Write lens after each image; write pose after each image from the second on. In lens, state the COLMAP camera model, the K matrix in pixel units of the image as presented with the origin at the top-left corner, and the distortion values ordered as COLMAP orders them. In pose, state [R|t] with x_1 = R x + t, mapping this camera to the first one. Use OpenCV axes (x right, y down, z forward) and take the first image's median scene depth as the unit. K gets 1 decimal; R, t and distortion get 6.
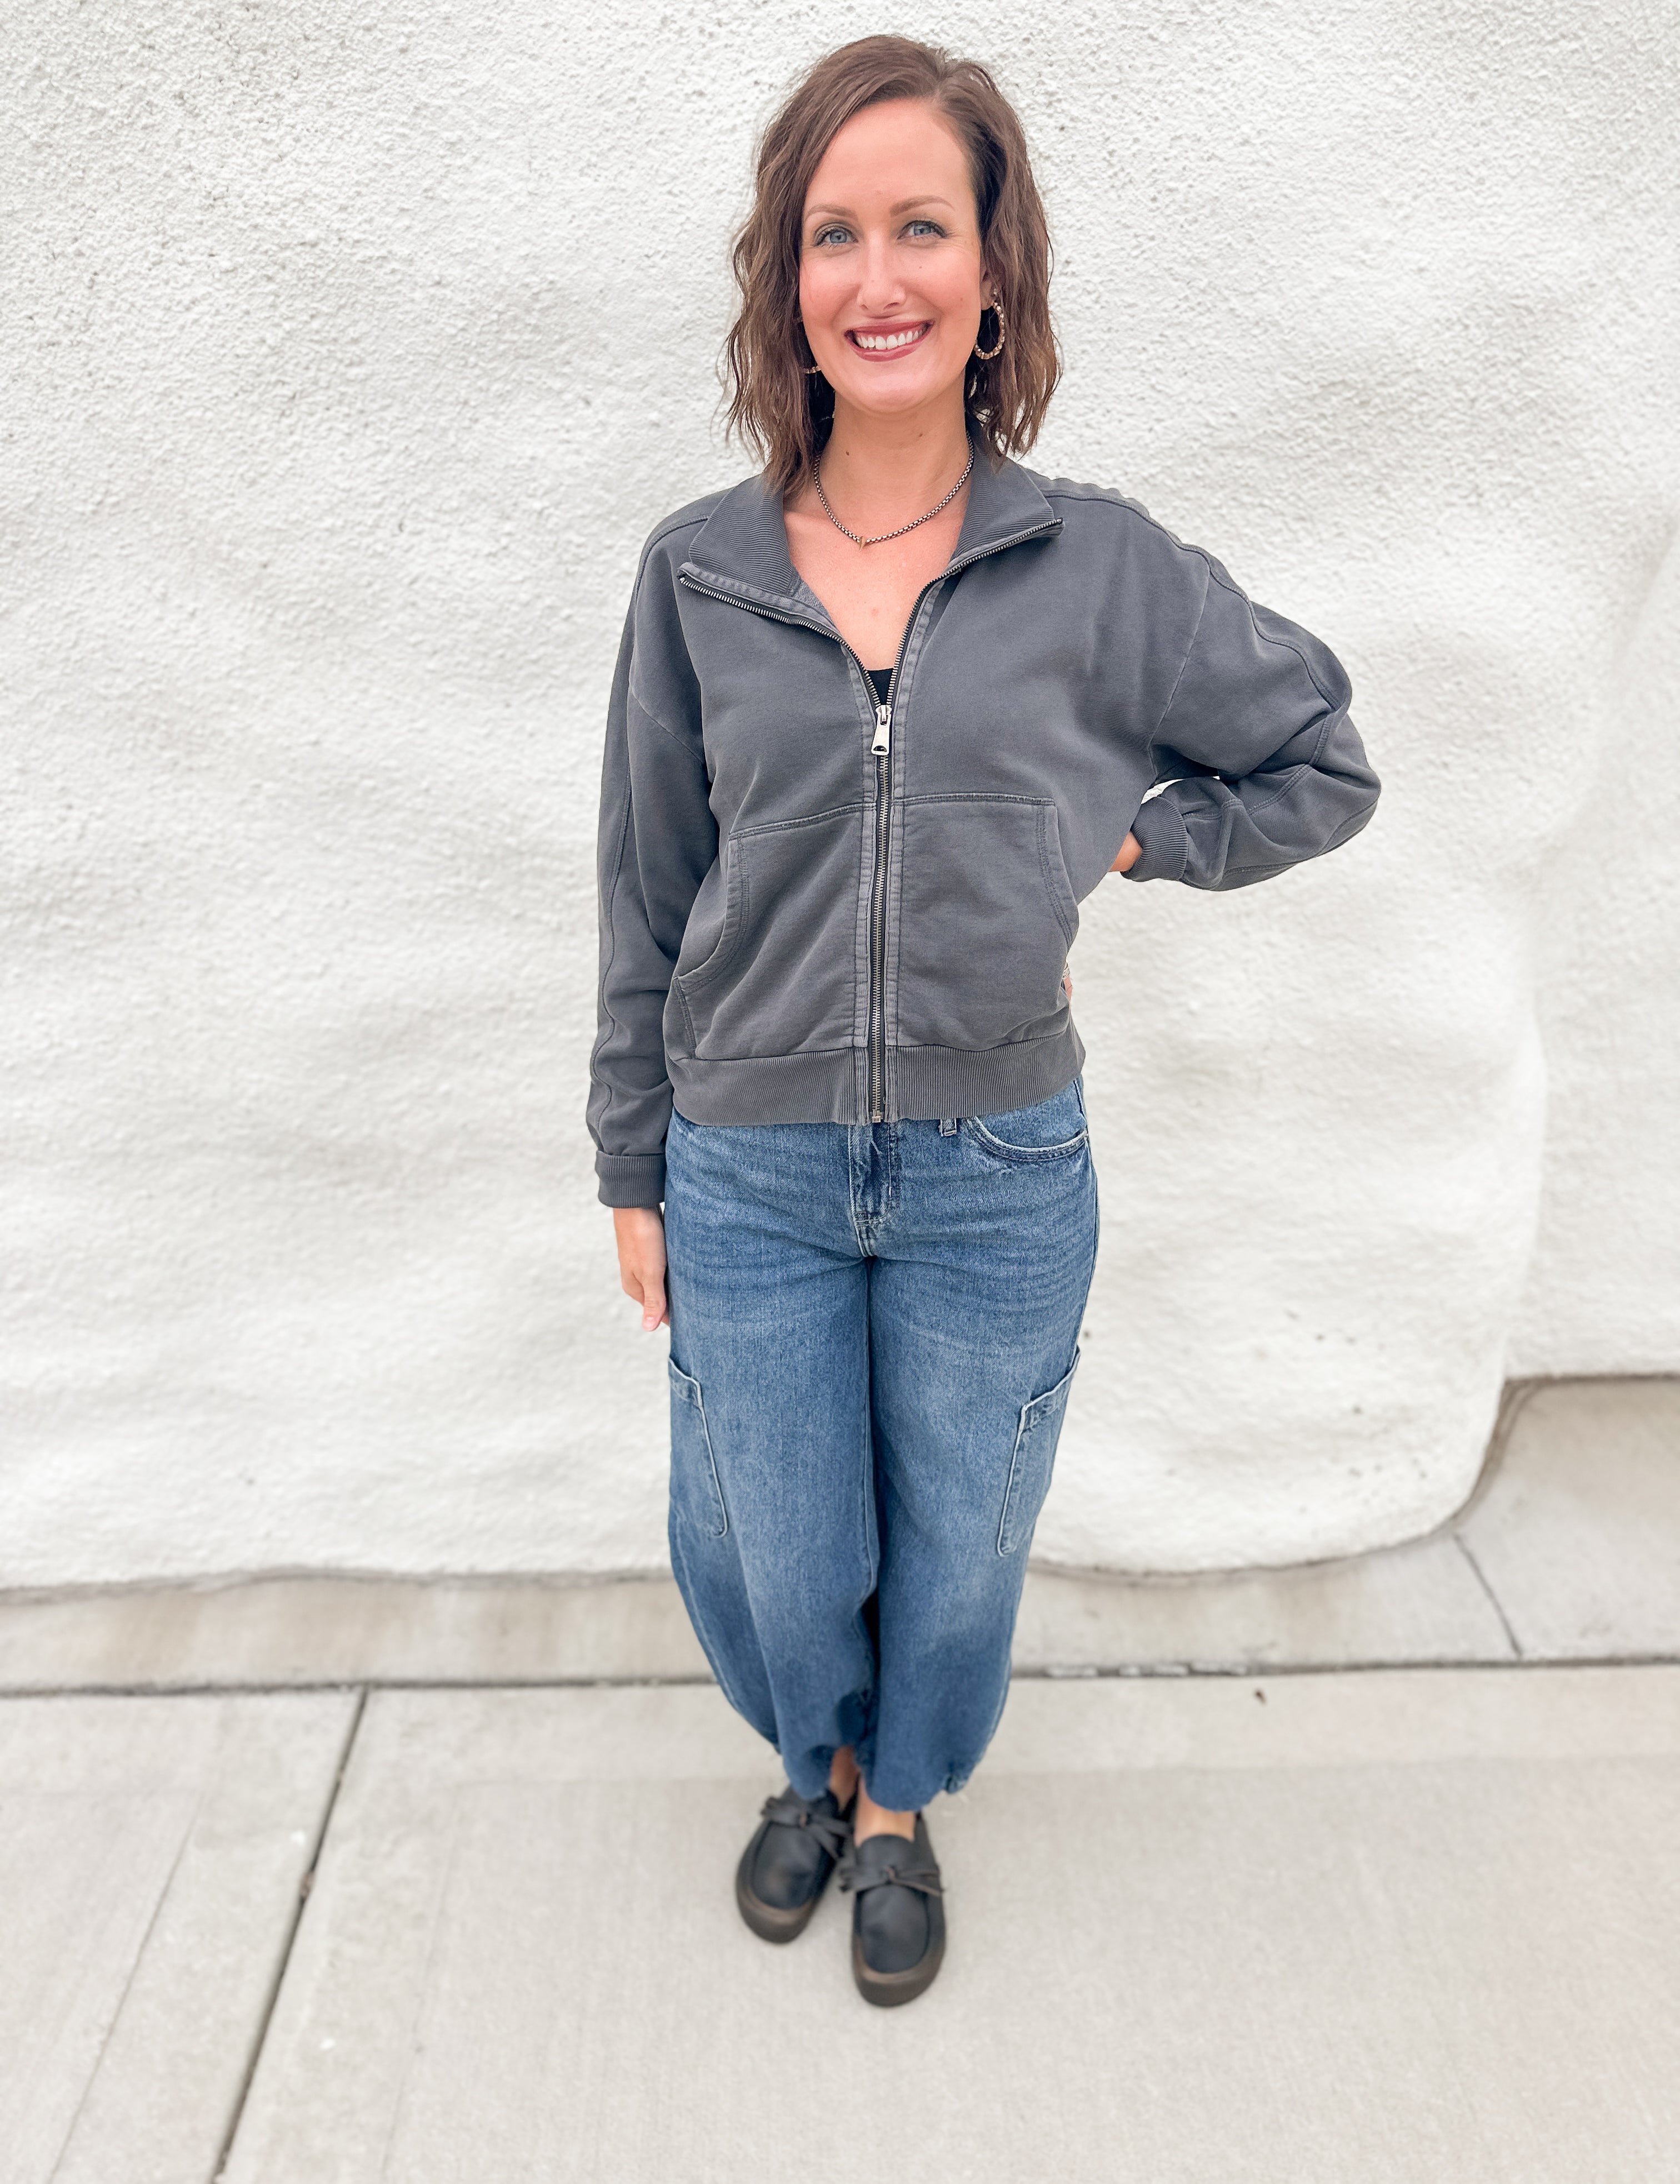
lens RADIAL K [[1554.9, 0, 849.7], [0, 1554.9, 1087.5], [0, 0, 1]] dist [0.002985, -0.009344]
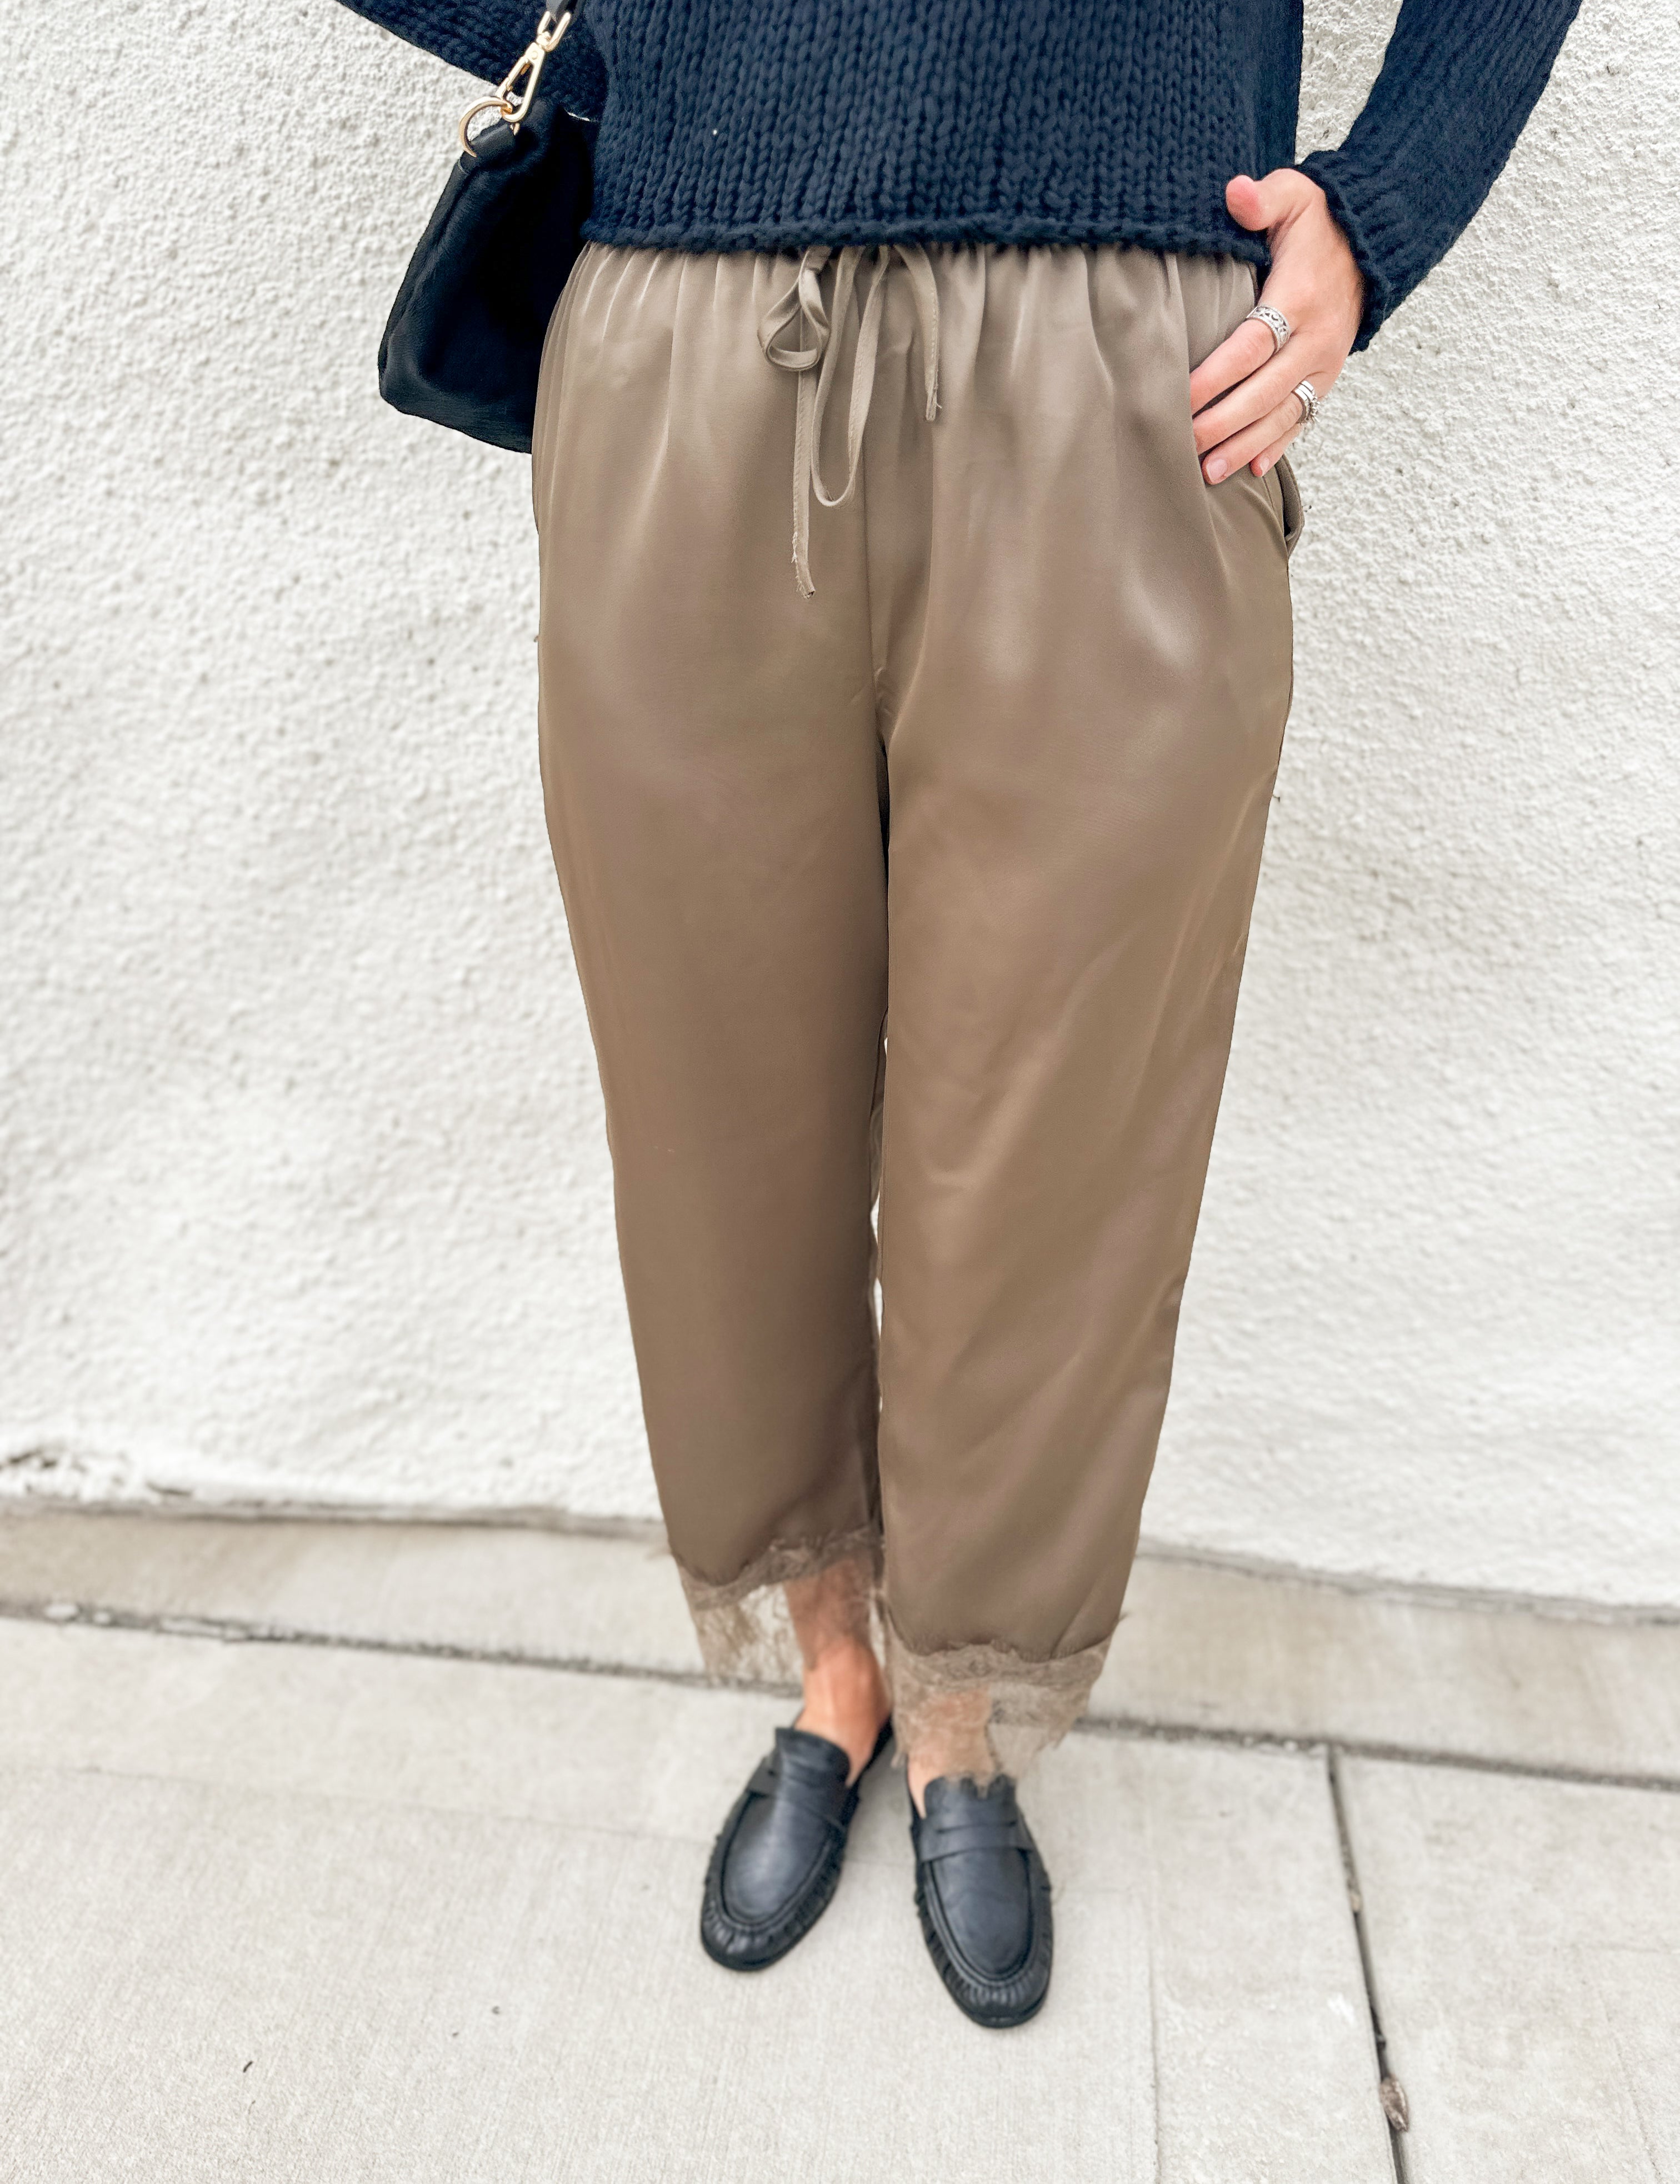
lens RADIAL K [[1575.1, 0, 846.2], [0, 1575.1, 1104.3], [0, 0, 1]] dist [-0.003872, -0.006015]
pose [[0.986397, 0.070163, -0.148656, -0.563364], [-0.067246, 0.997434, 0.024561, 0.162655], [0.149998, -0.014230, 0.988584, 0.456325]]
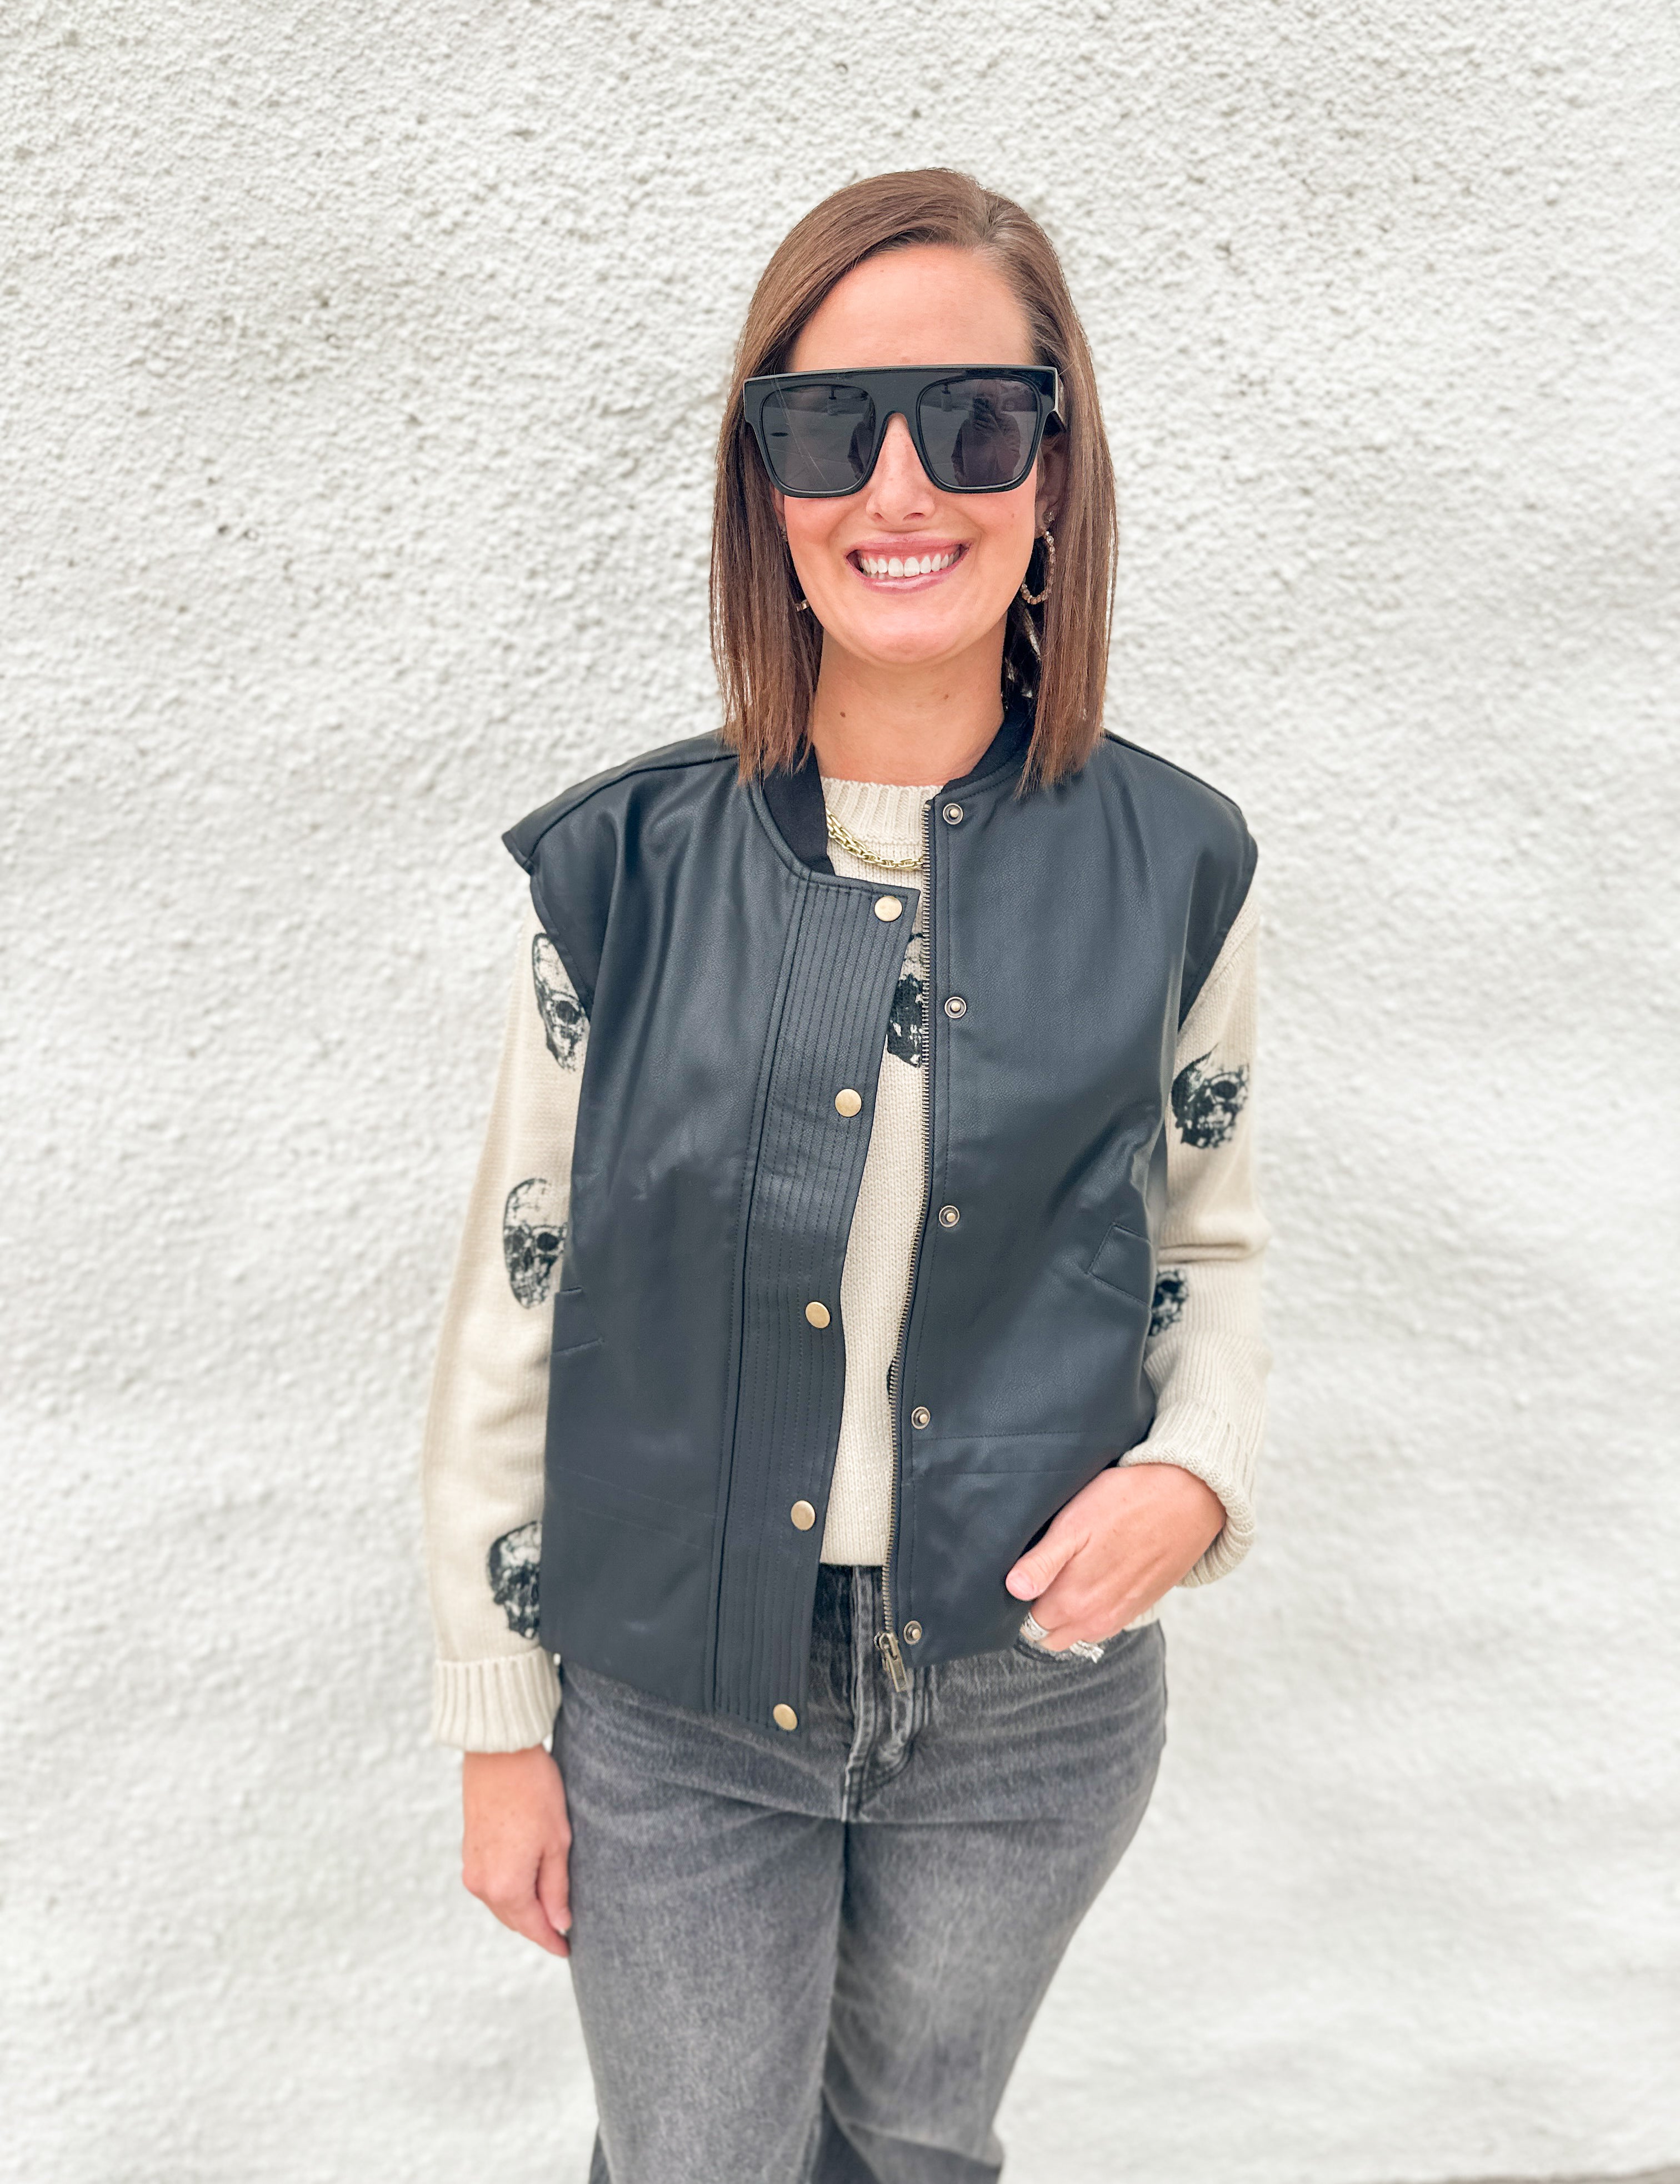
lens RADIAL K [[1578.4, 0, 825.1], [0, 1578.4, 1096.2], [0, 0, 1]] dist [0.000640, -0.008479]
pose [[0.997639, 0.006771, 0.068339, -0.638749], [0.001535, 0.992679, -0.120773, -0.154731], [-0.068656, 0.120593, 0.990325, 0.325003]]
